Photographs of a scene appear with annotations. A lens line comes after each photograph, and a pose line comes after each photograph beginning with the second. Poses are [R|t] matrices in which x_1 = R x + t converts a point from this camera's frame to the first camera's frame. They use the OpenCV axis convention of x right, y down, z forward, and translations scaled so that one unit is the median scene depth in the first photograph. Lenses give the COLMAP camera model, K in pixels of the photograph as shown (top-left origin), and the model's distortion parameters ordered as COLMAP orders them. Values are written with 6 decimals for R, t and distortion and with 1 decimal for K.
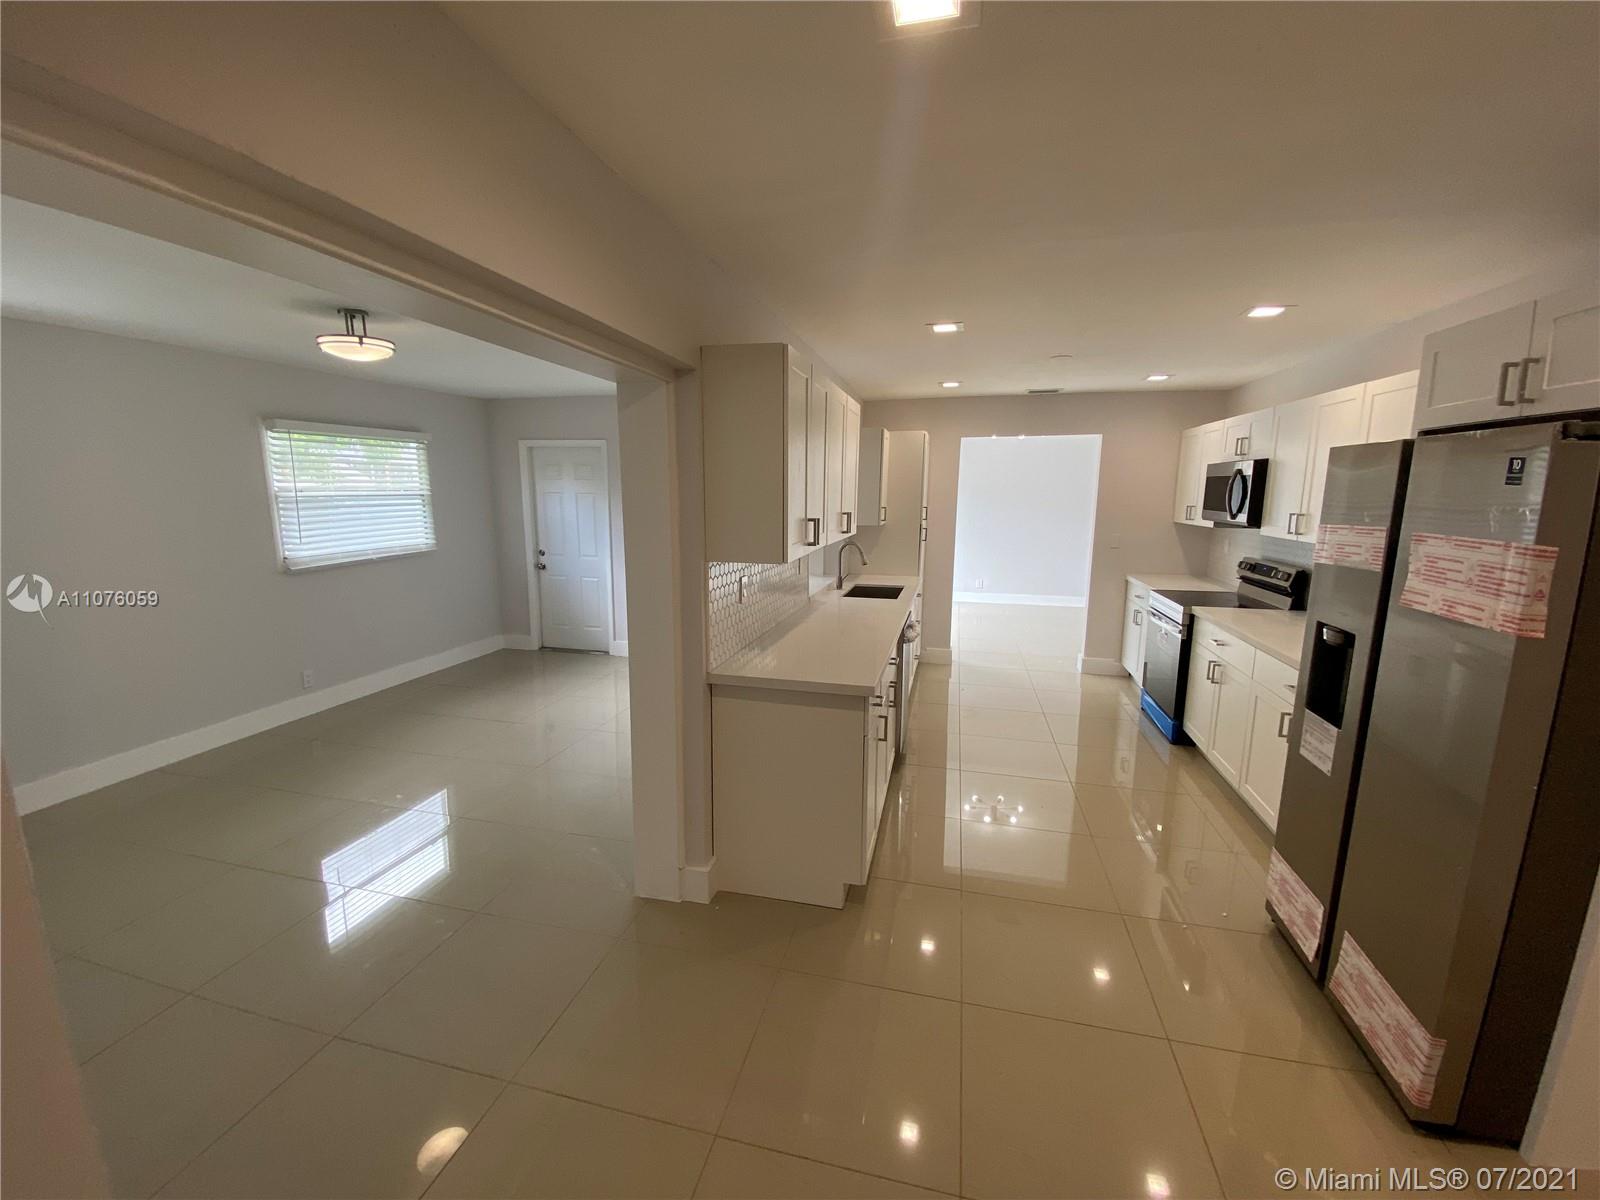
lens RADIAL K [[647.7, 0, 789.9], [0, 647.7, 595.3], [0, 0, 1]] dist [0.011555, -0.016277]
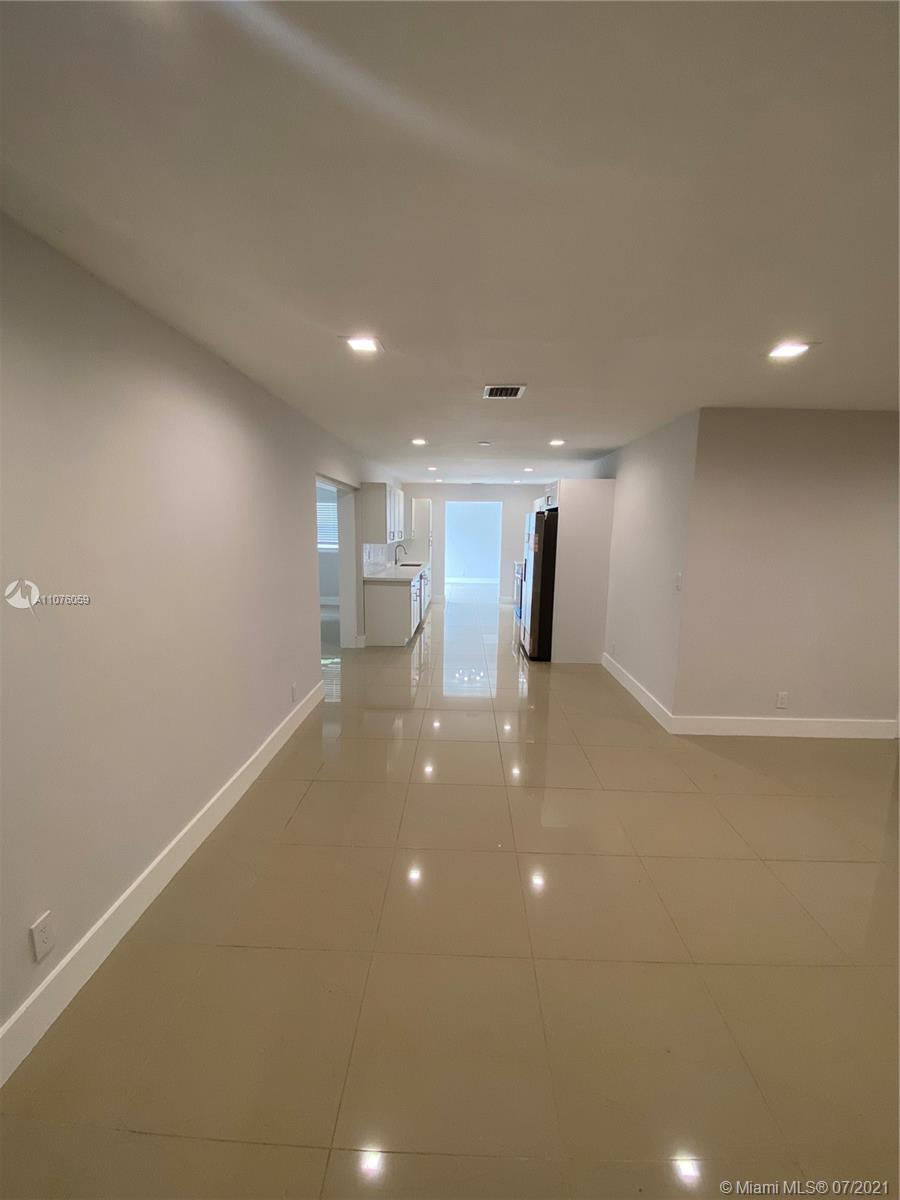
lens RADIAL K [[483.3, 0, 447.8], [0, 483.3, 595.4], [0, 0, 1]] dist [0.011006, -0.017163]
pose [[0.975975, -0.021978, 0.216773, -0.266065], [0.024944, 0.999629, -0.010954, 0.276027], [-0.216451, 0.016098, 0.976161, -1.681197]]
